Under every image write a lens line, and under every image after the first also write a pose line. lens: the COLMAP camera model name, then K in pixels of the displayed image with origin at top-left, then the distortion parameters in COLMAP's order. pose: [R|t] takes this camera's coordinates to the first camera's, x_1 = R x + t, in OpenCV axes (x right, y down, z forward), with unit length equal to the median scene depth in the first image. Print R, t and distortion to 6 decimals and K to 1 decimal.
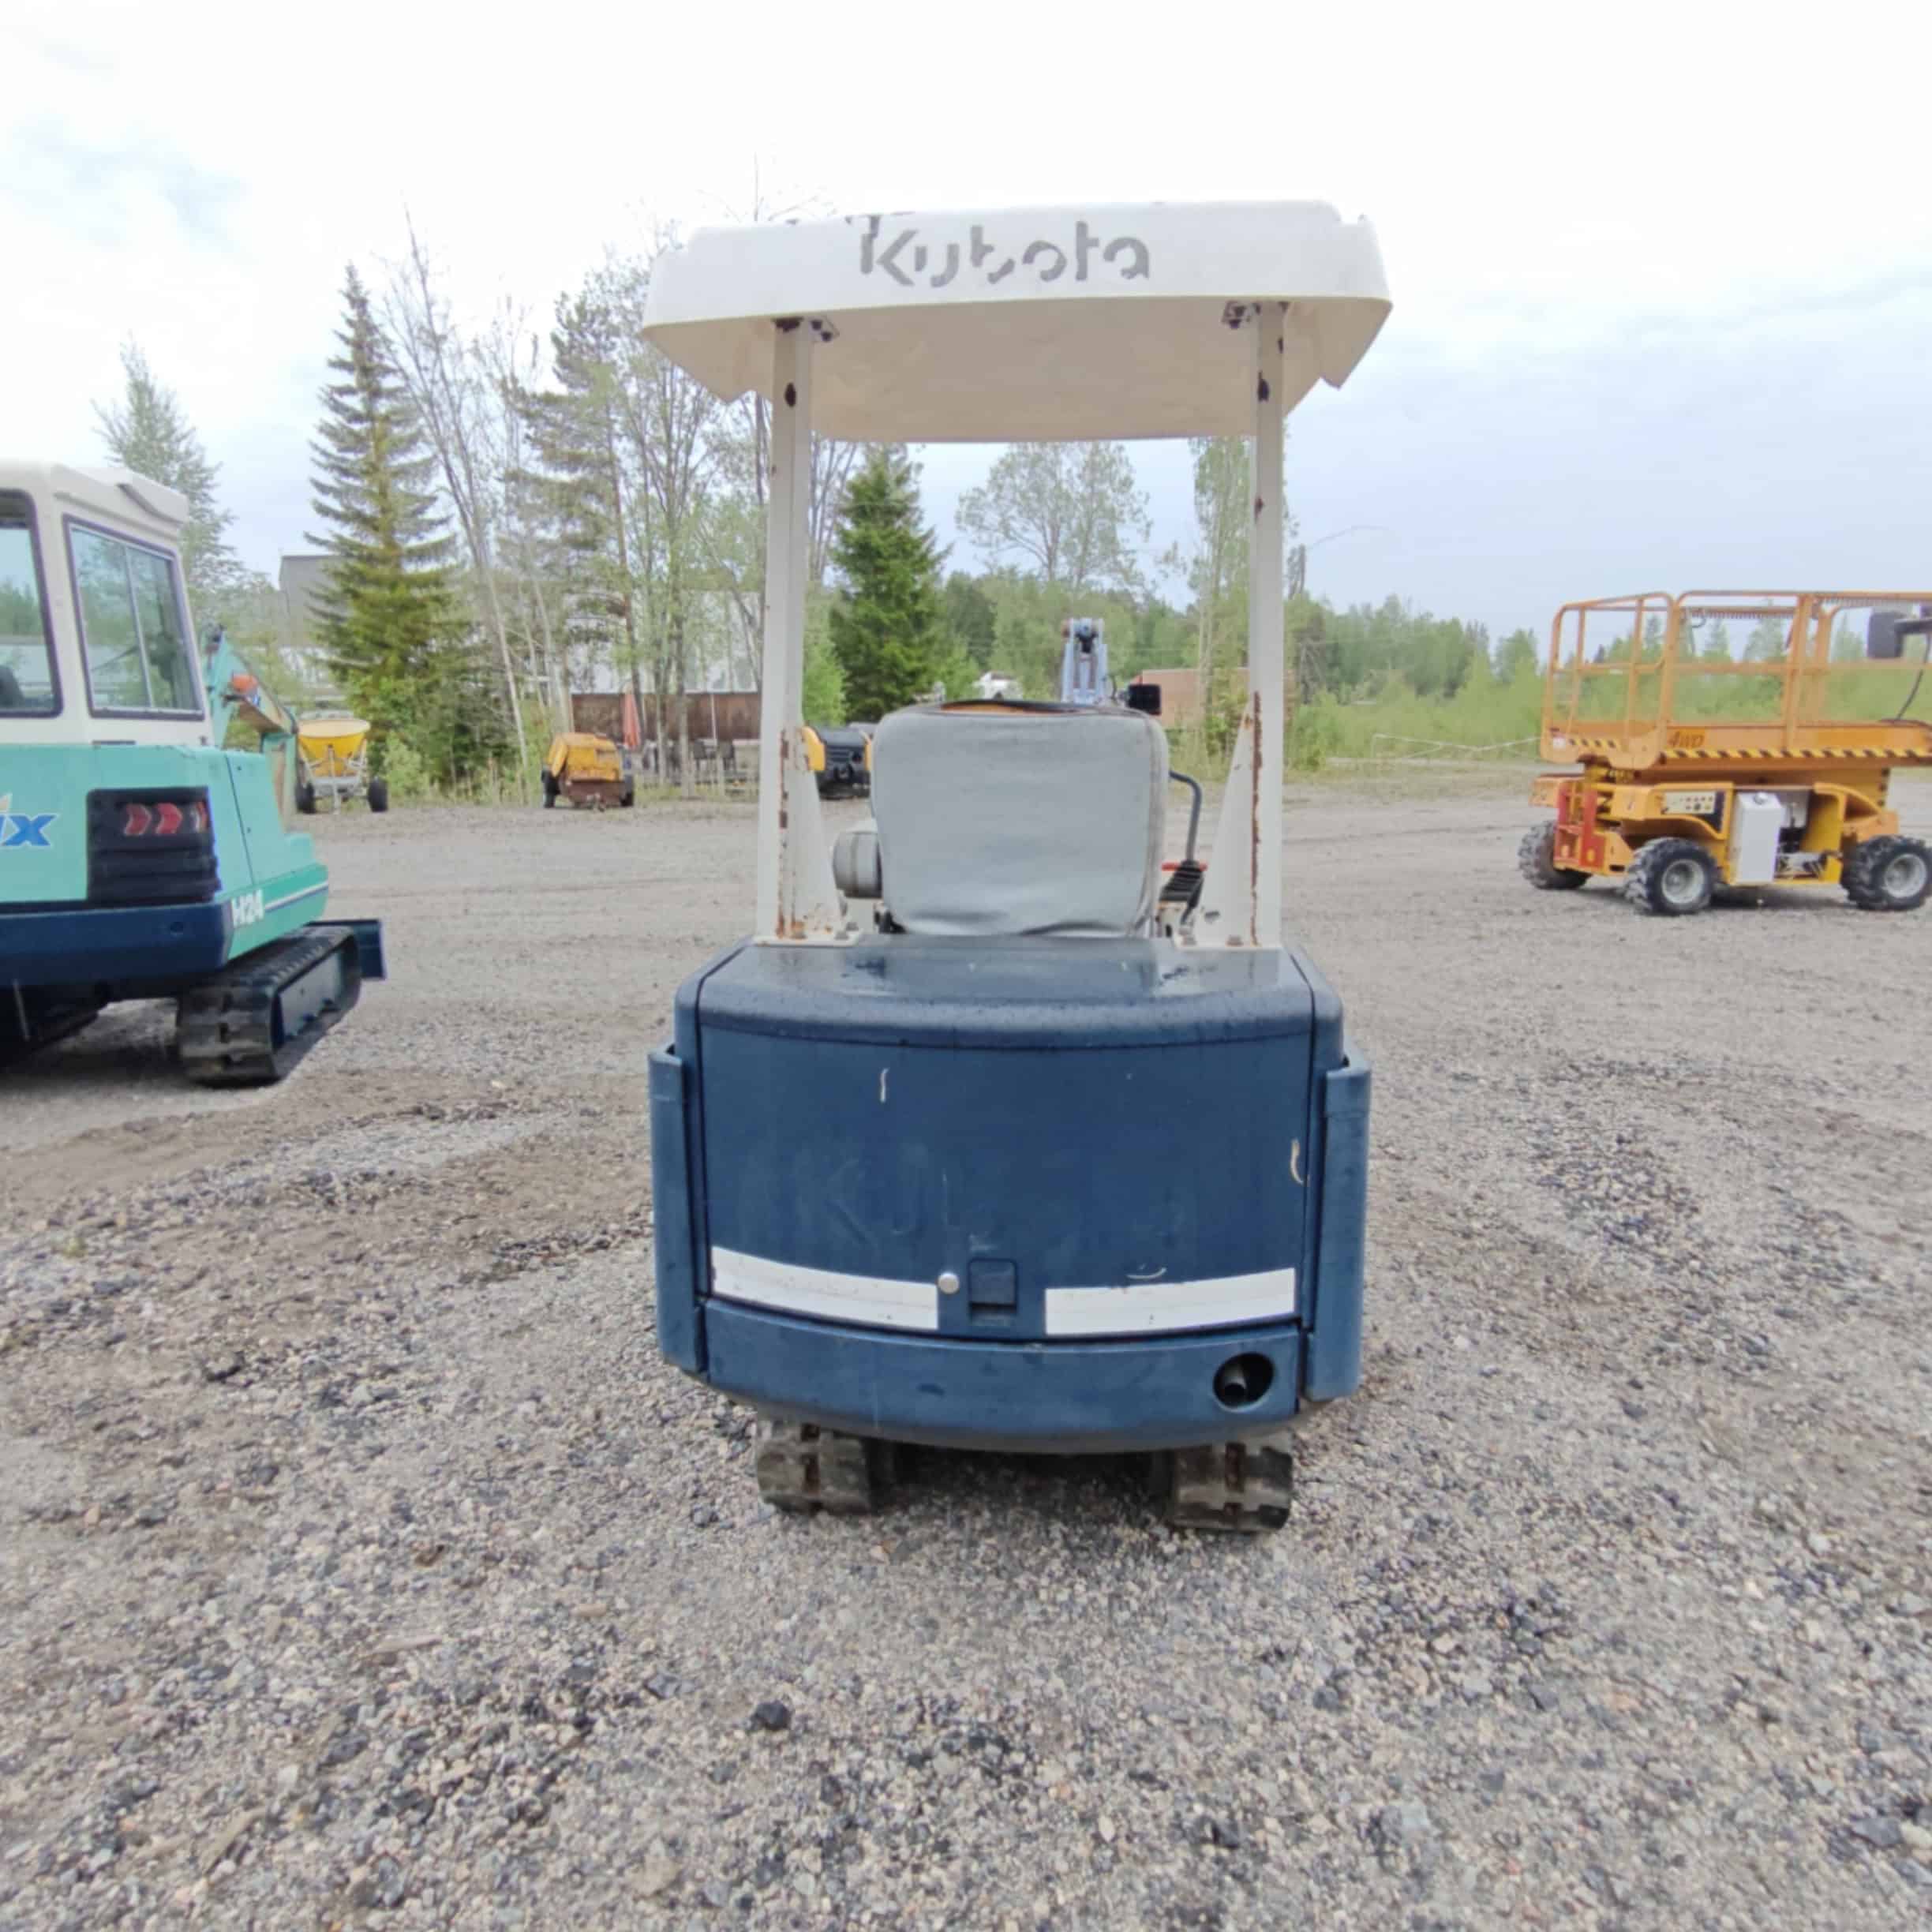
lens RADIAL K [[1221.9, 0, 981.2], [0, 1221.9, 965.8], [0, 0, 1]] dist [0.002840, 0.001880]
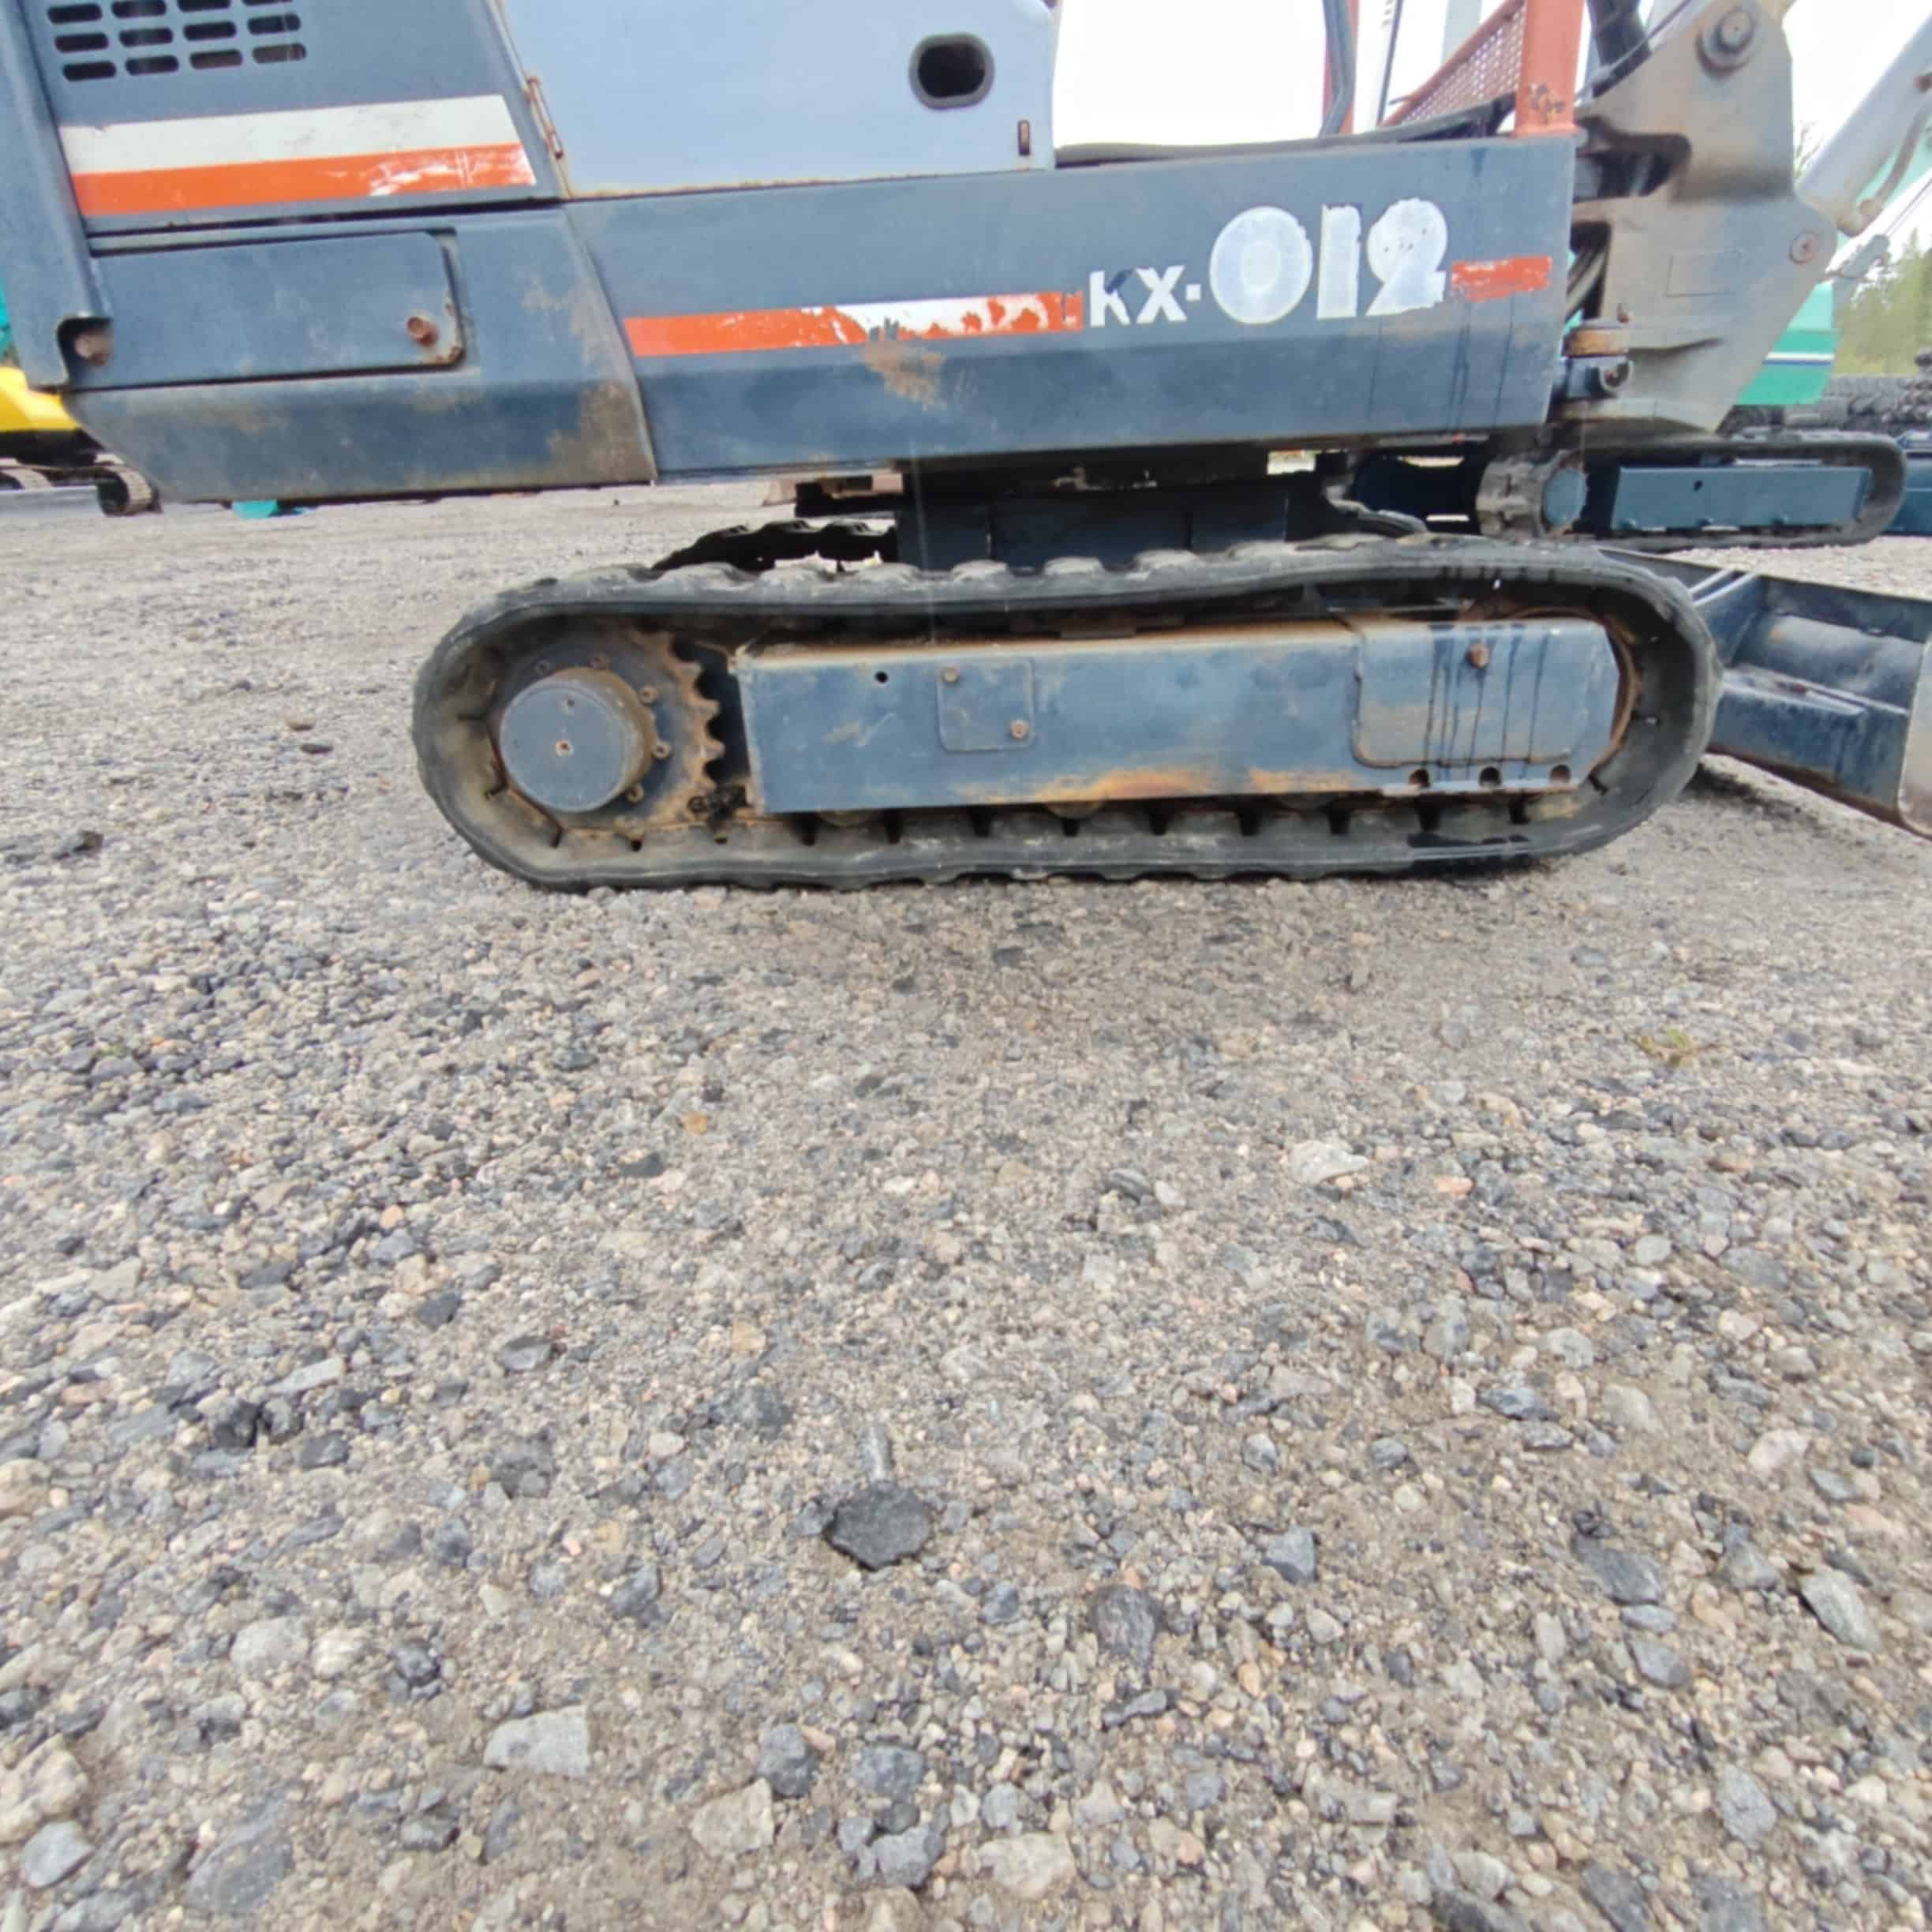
lens RADIAL K [[1231.9, 0, 980.8], [0, 1231.9, 977.4], [0, 0, 1]] dist [-0.000849, -0.000253]
pose [[0.044419, 0.395441, -0.917417, 0.509893], [-0.181040, 0.906305, 0.381885, 0.145885], [0.982472, 0.149126, 0.111848, 0.724323]]
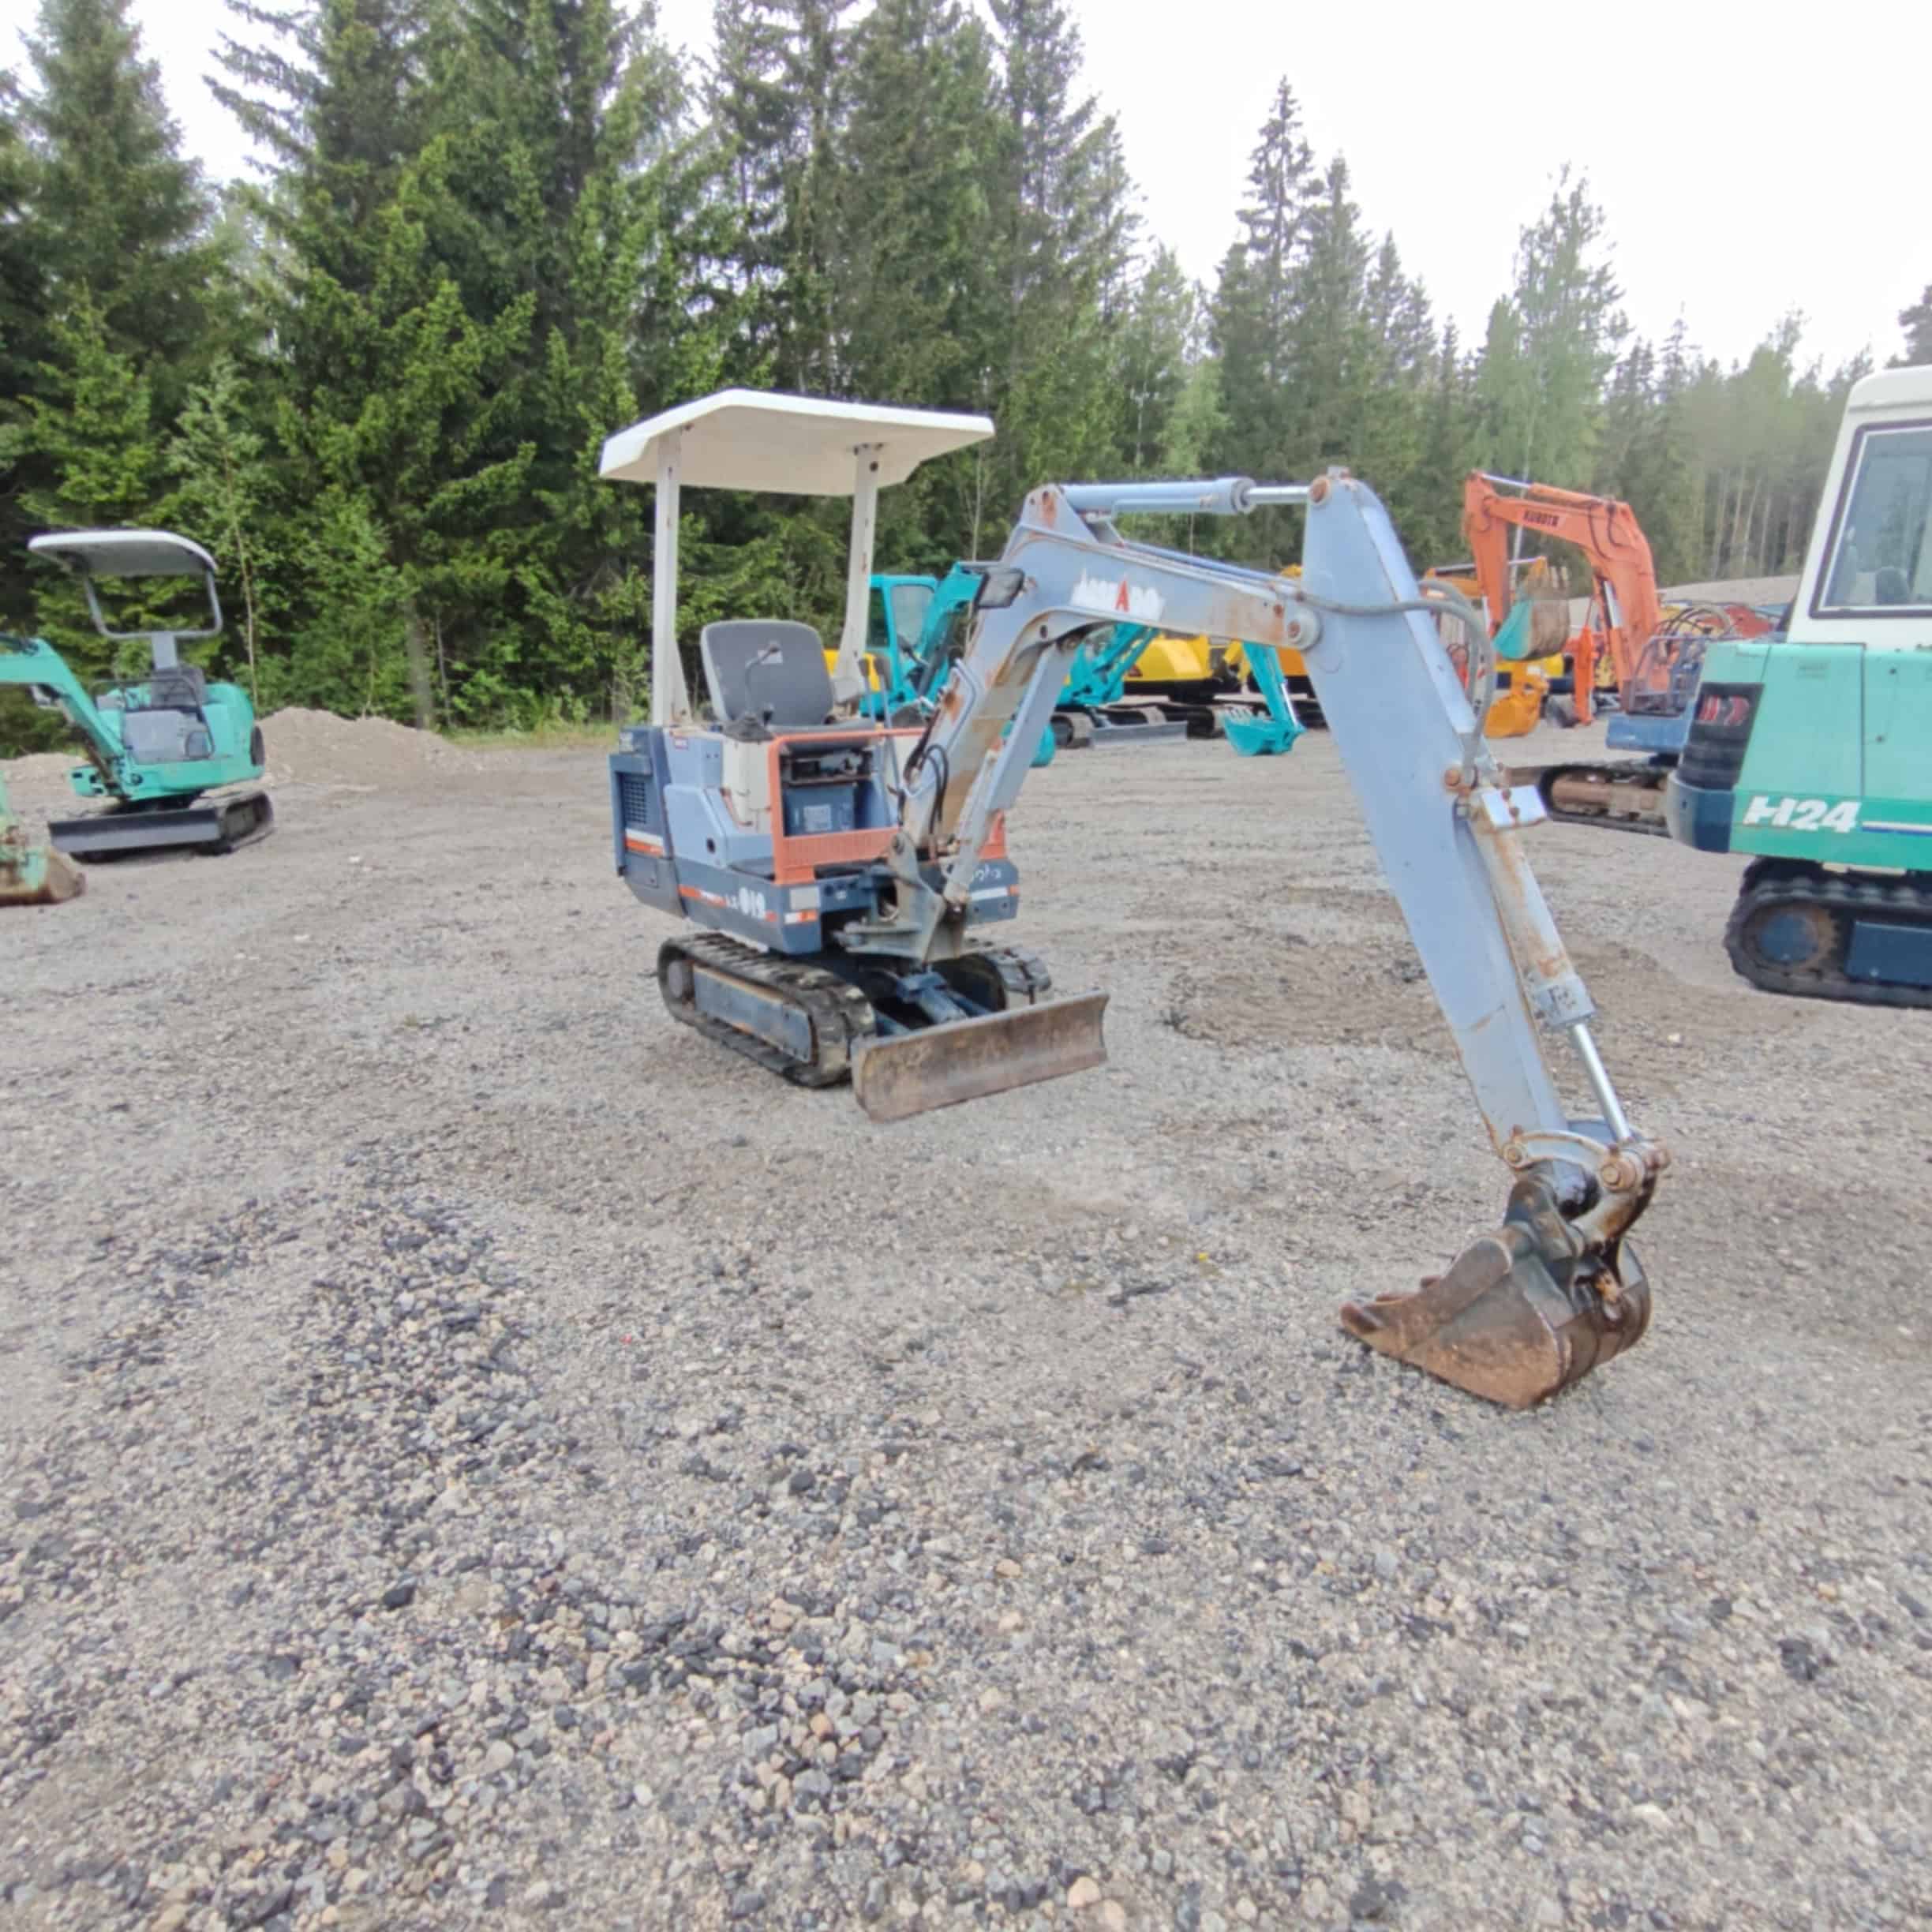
lens RADIAL K [[1226.4, 0, 989.7], [0, 1226.4, 967.3], [0, 0, 1]] dist [0.005601, -0.001104]
pose [[-0.750542, 0.173193, -0.637723, 0.733763], [-0.123213, 0.911444, 0.392540, -0.326675], [0.649234, 0.373193, -0.662738, 1.724089]]
